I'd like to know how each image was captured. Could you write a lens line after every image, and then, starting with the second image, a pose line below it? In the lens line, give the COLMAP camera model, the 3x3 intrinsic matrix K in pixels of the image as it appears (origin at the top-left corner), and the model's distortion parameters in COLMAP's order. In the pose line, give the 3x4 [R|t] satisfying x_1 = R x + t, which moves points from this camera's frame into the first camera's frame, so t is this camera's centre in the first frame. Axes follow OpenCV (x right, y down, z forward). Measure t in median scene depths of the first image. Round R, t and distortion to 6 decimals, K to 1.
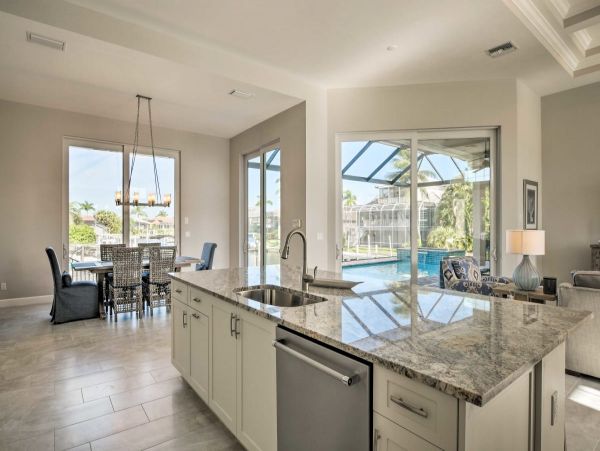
lens RADIAL K [[306.3, 0, 288.0], [0, 306.3, 229.1], [0, 0, 1]] dist [-0.030571, 0.000321]
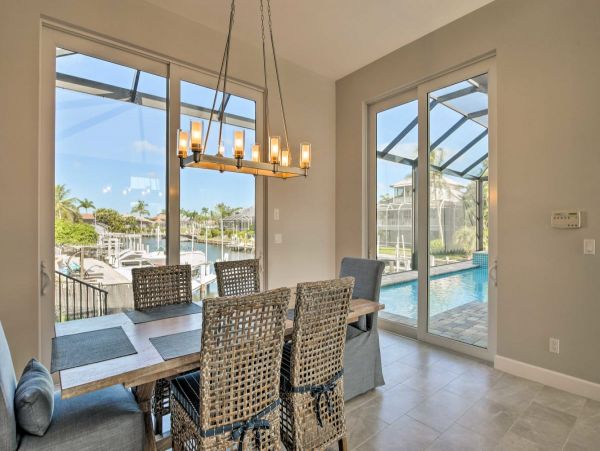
lens RADIAL K [[306.3, 0, 303.2], [0, 306.3, 229.7], [0, 0, 1]] dist [-0.030571, 0.000321]
pose [[0.999327, 0.004233, 0.036423, -0.063729], [-0.004379, 0.999983, 0.003942, -0.000571], [-0.036406, -0.004099, 0.999329, 0.091951]]
